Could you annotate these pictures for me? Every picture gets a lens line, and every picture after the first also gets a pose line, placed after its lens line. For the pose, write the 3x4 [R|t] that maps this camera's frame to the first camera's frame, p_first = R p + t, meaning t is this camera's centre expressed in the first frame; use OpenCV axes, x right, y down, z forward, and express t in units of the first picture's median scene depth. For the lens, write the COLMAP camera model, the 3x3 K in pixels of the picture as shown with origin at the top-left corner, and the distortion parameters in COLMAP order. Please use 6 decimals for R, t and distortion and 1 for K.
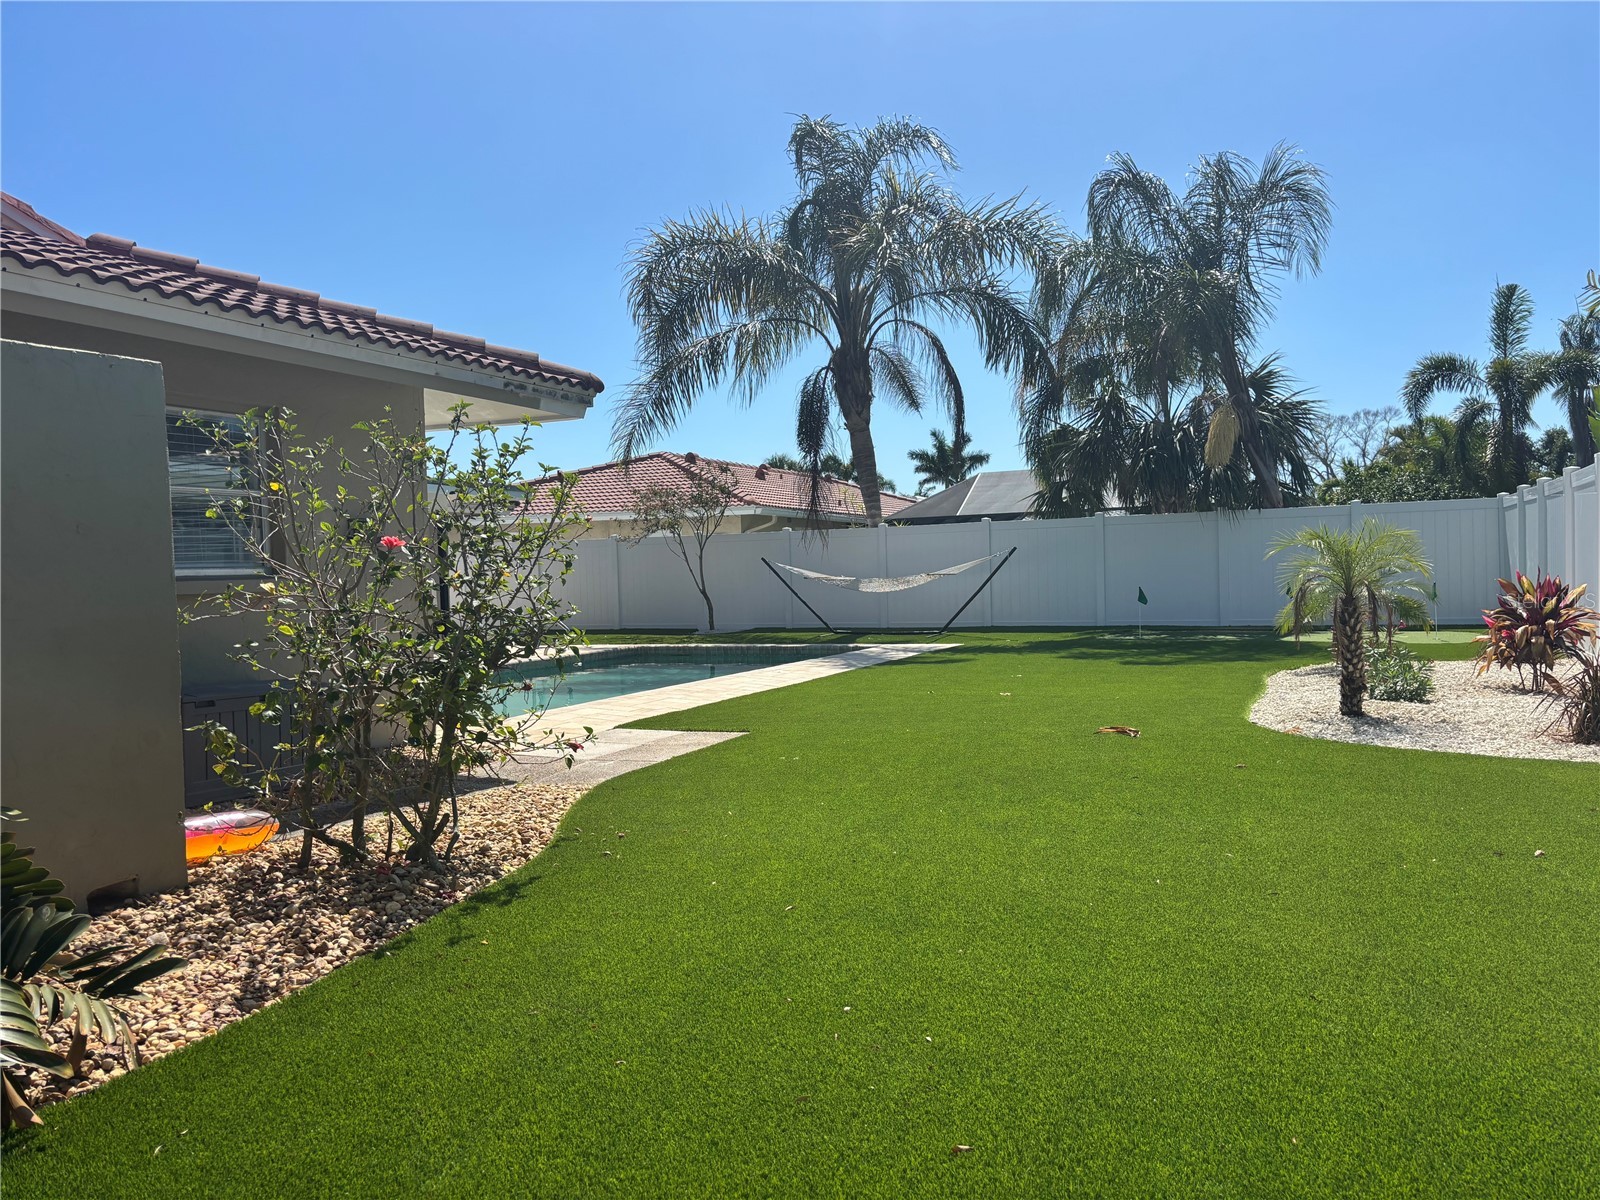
lens RADIAL K [[1197.0, 0, 800.0], [0, 1197.0, 600.0], [0, 0, 1]] dist [-0.000388, -0.004228]
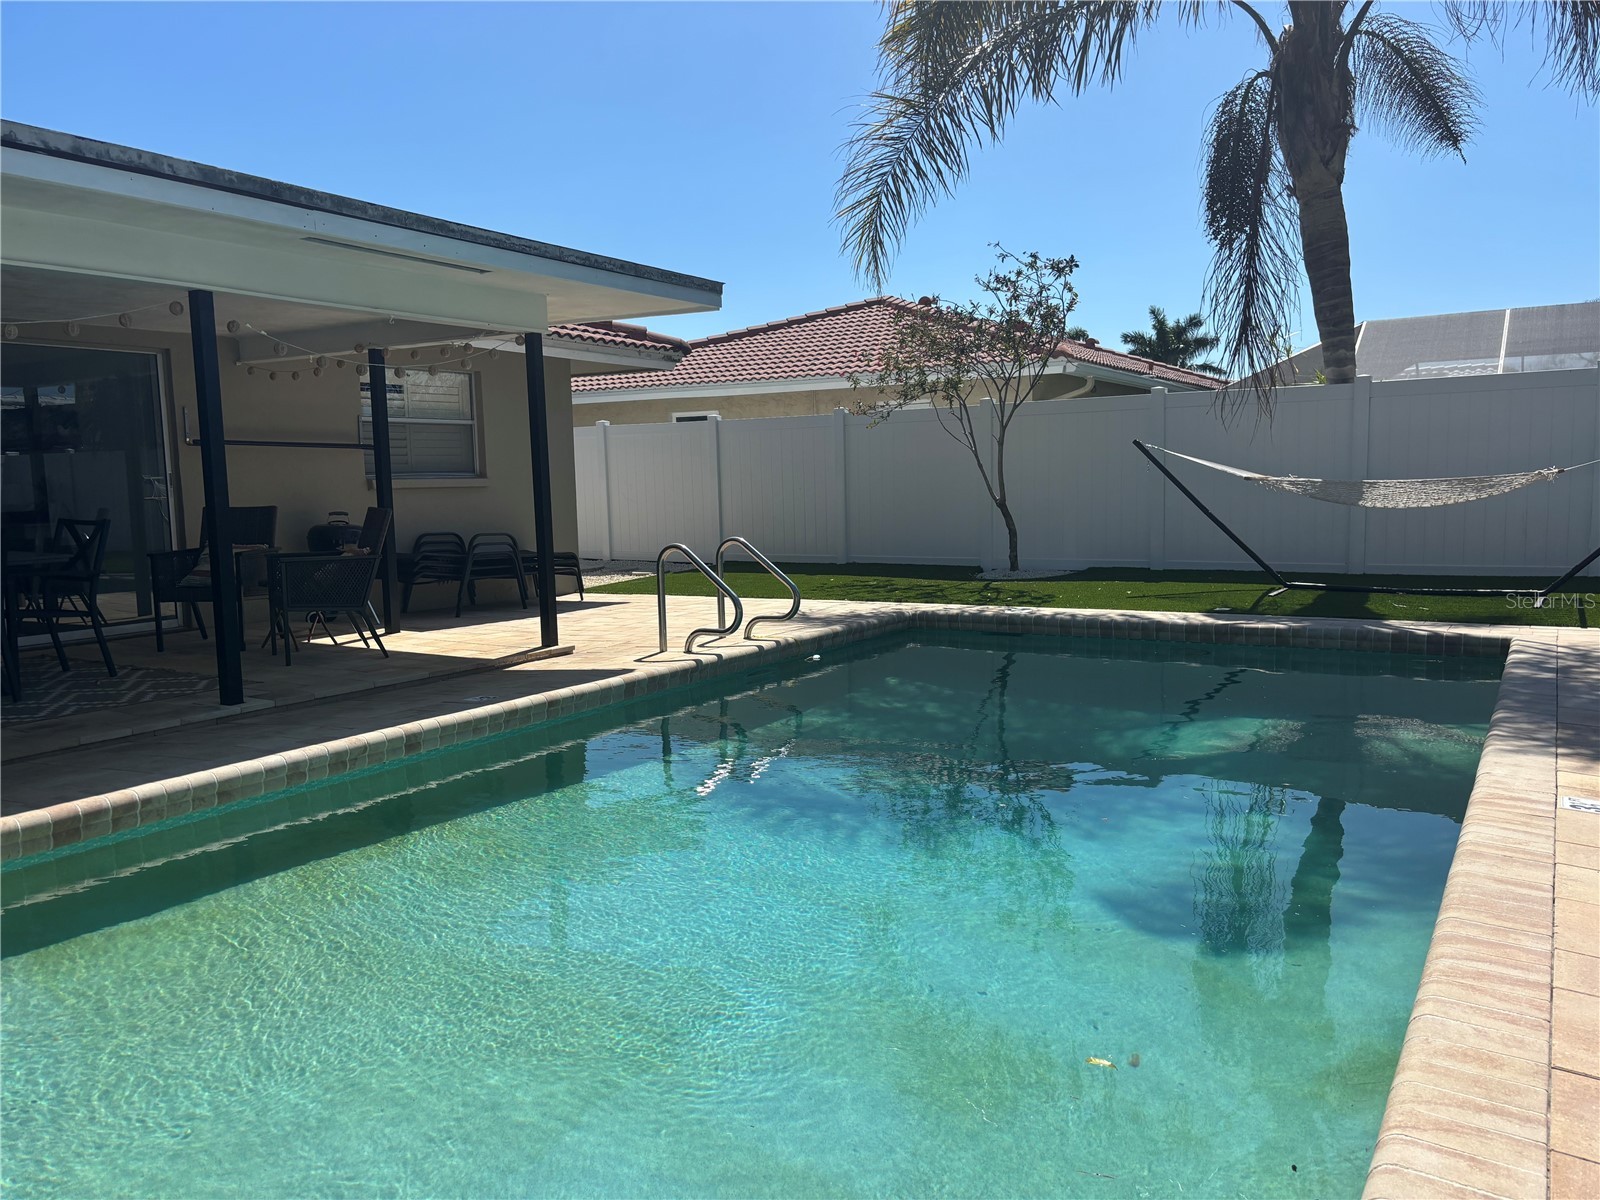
lens RADIAL K [[1197.0, 0, 800.0], [0, 1197.0, 600.0], [0, 0, 1]] dist [-0.000388, -0.004228]
pose [[0.991749, 0.012209, -0.127613, -0.104220], [-0.001981, 0.996795, 0.079971, -0.006900], [0.128181, -0.079058, 0.988595, 0.420044]]
